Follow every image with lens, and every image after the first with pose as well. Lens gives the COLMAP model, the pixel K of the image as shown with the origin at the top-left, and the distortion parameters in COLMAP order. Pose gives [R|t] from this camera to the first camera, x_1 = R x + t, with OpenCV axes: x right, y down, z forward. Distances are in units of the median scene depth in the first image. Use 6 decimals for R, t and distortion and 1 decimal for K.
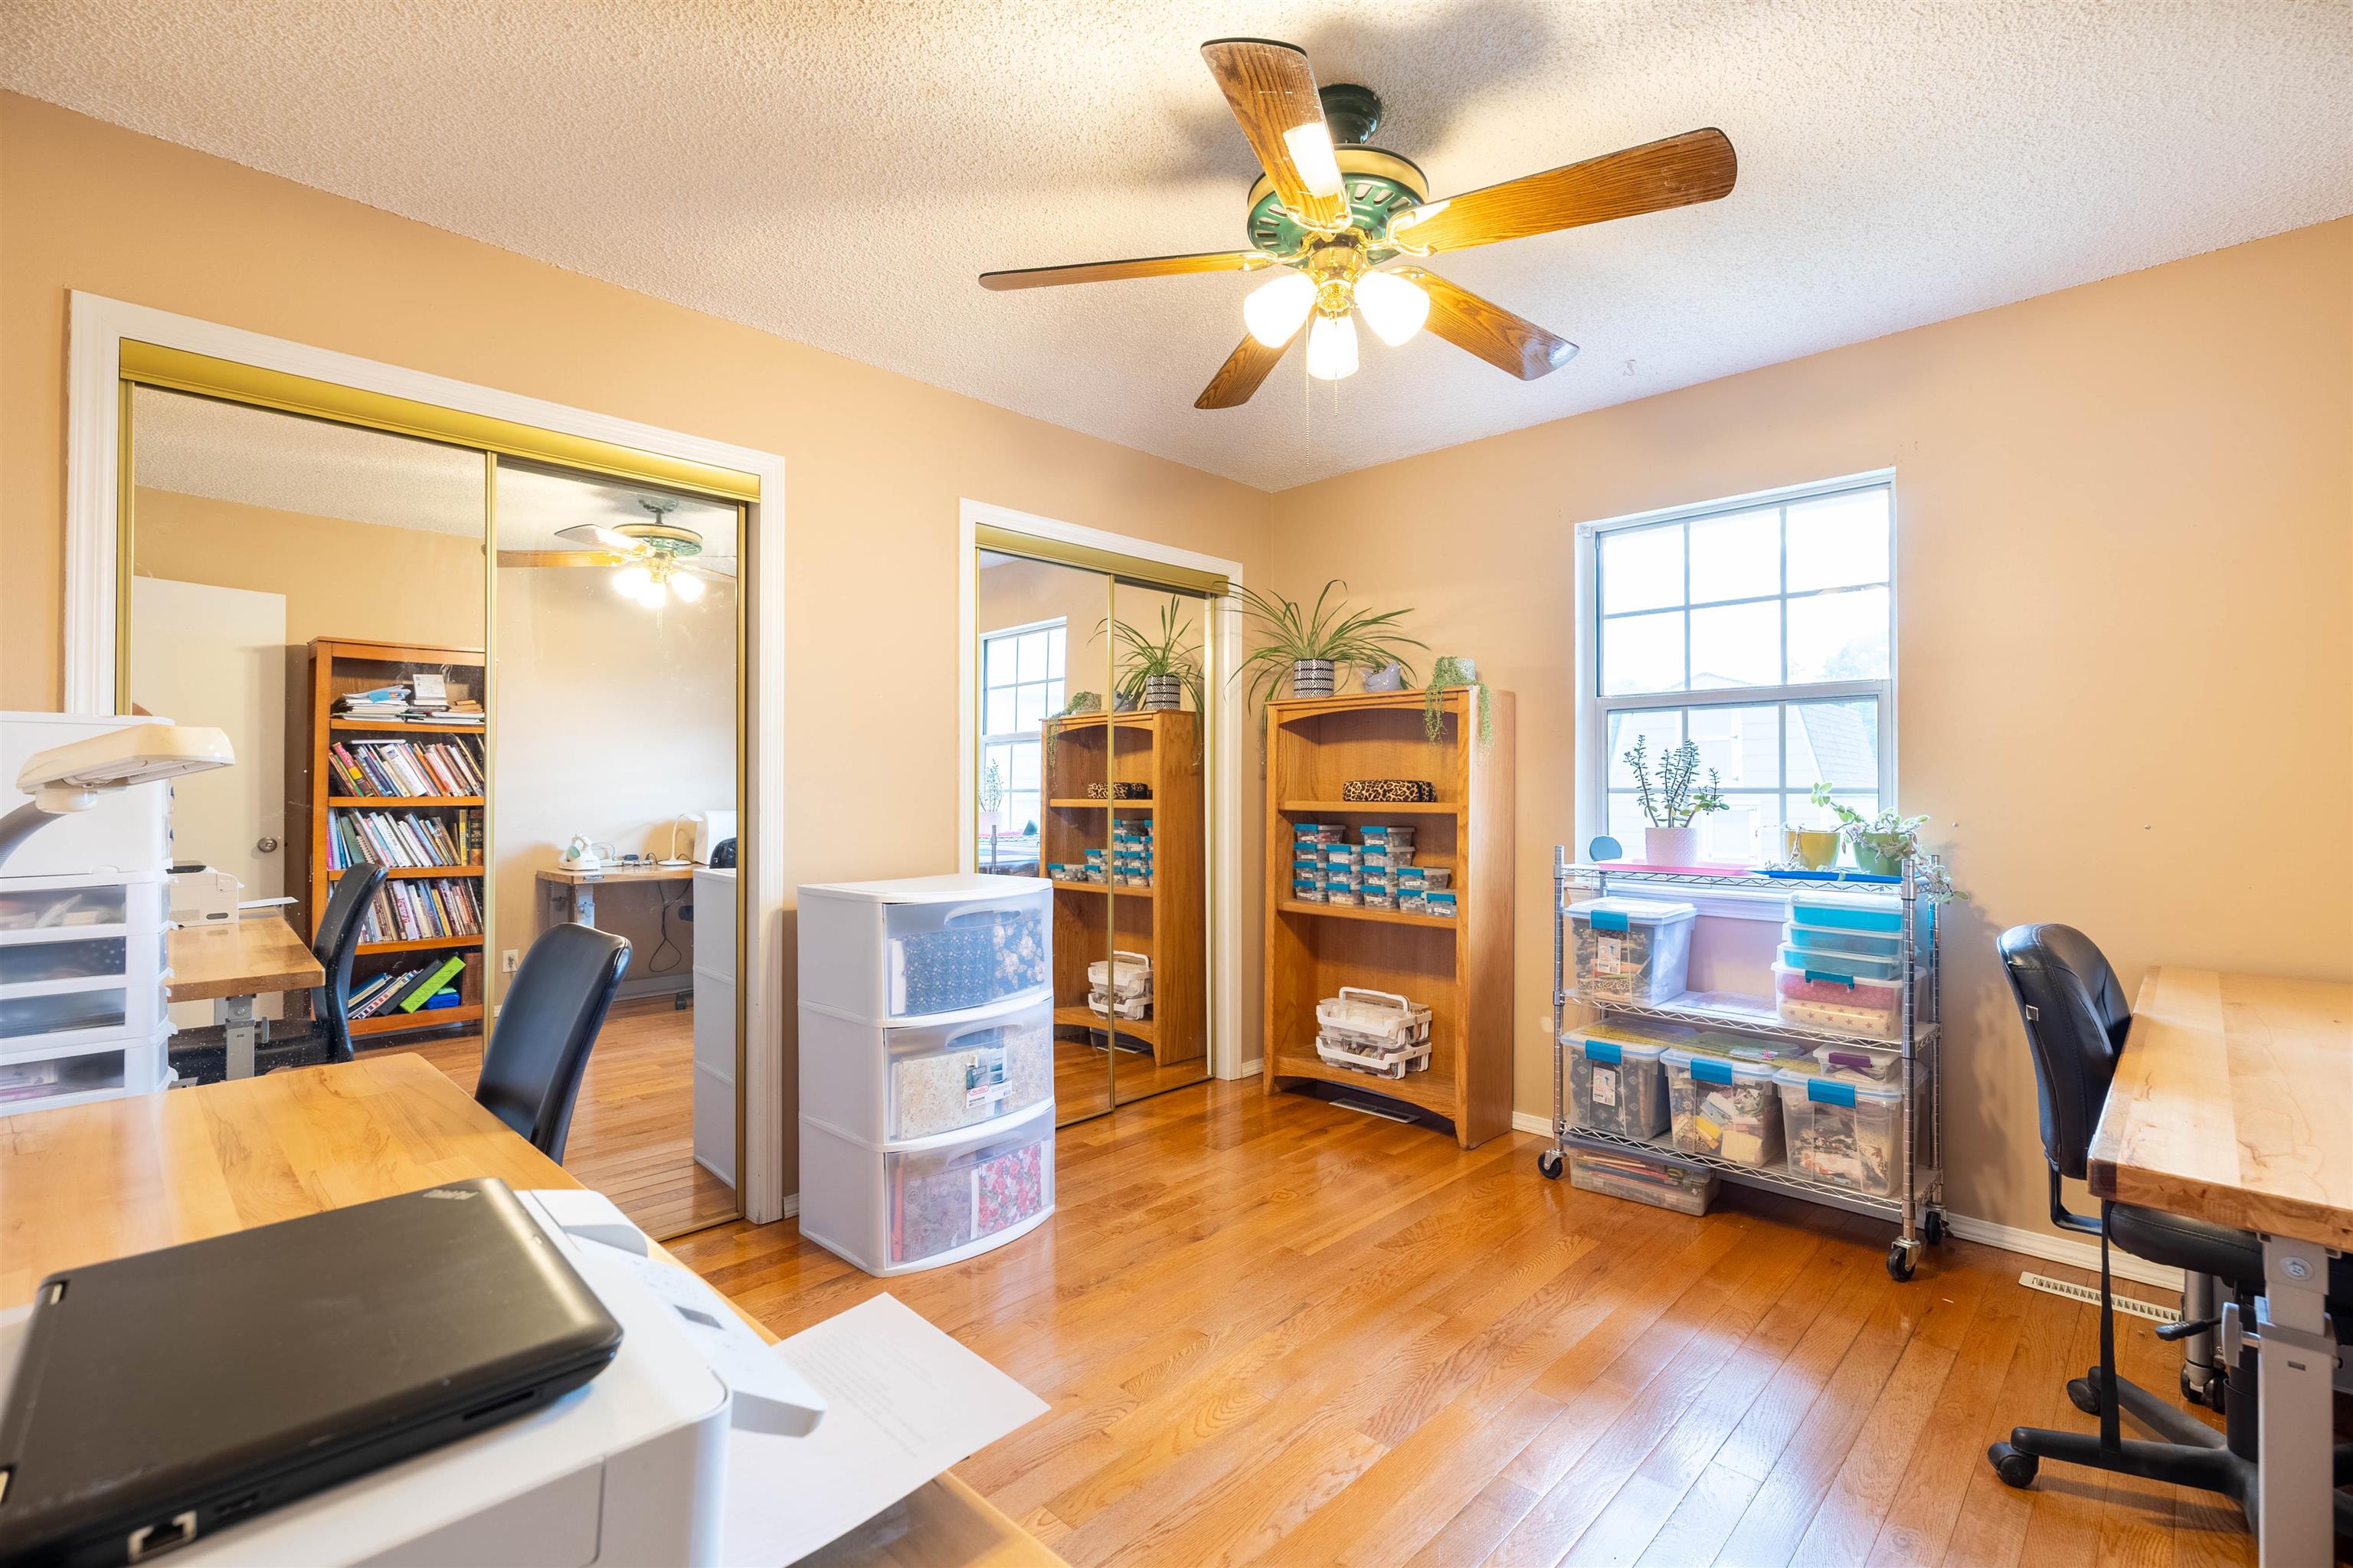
lens RADIAL K [[999.6, 0, 1179.6], [0, 999.6, 782.9], [0, 0, 1]] dist [0.001203, -0.001116]
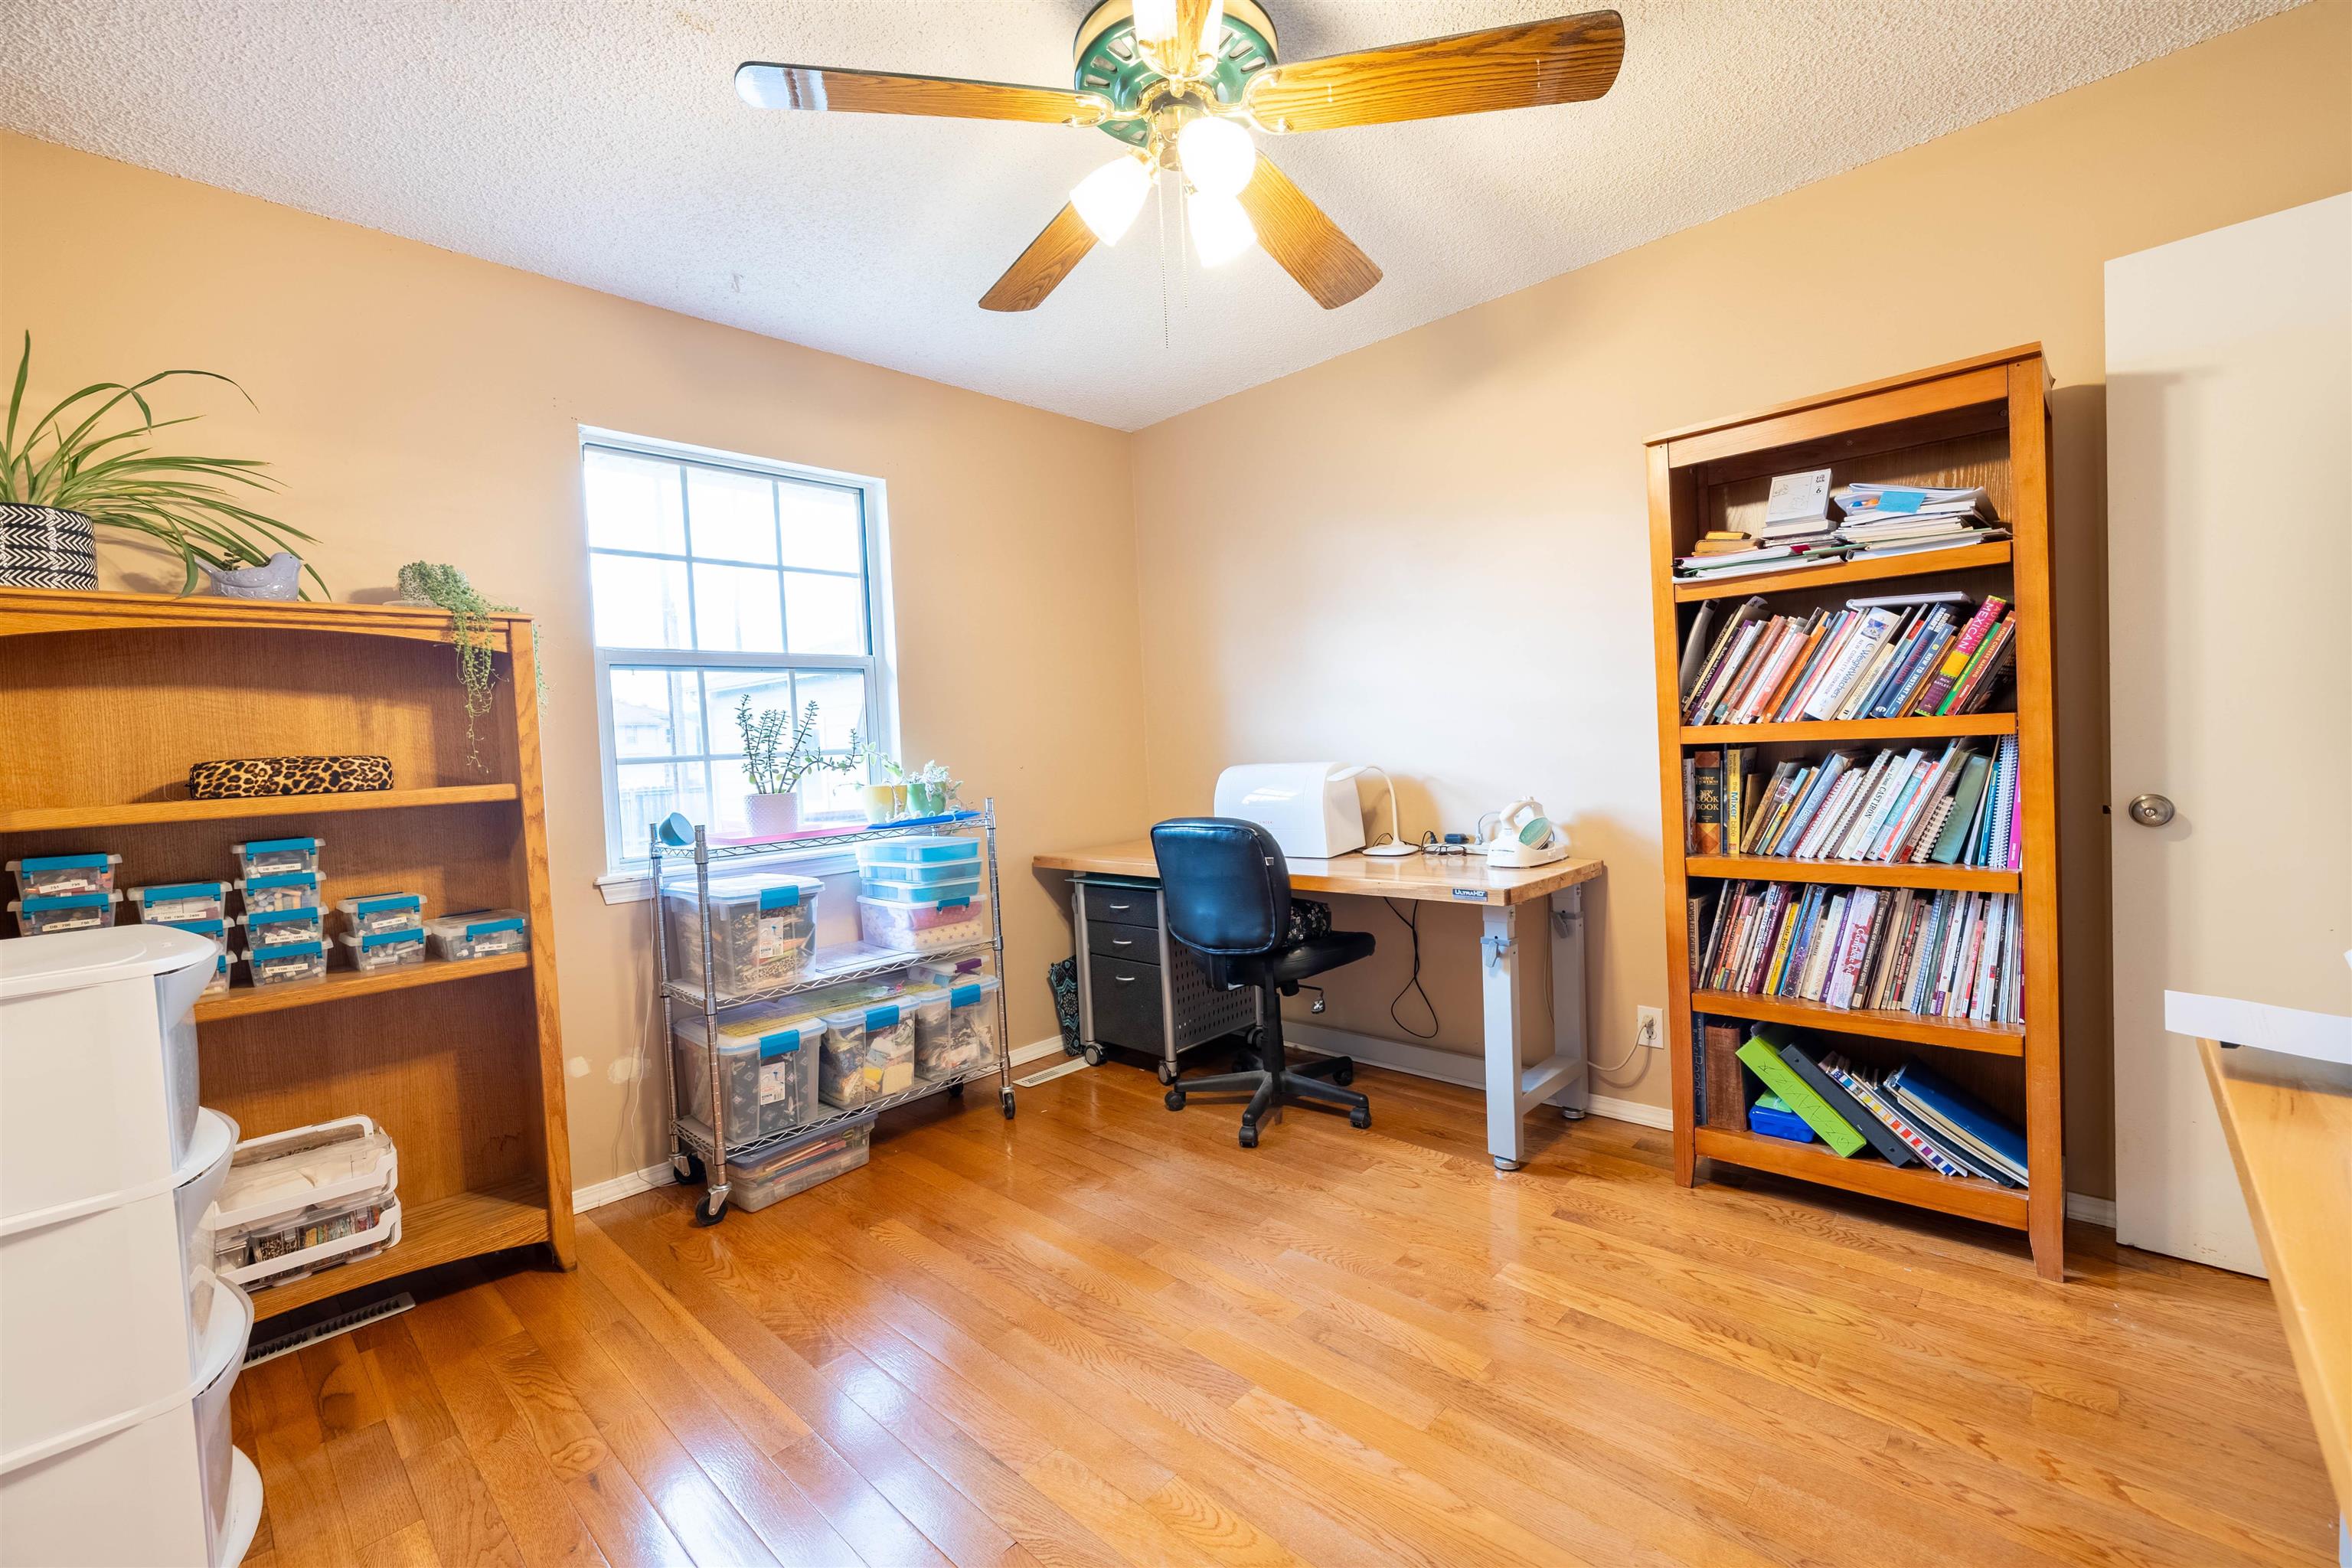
lens RADIAL K [[973.3, 0, 1176.9], [0, 973.3, 773.1], [0, 0, 1]] dist [0.000689, -0.000093]
pose [[0.000567, -0.033987, 0.999422, -0.450428], [0.038080, 0.998698, 0.033941, 0.008439], [-0.999275, 0.038039, 0.001861, 0.633595]]
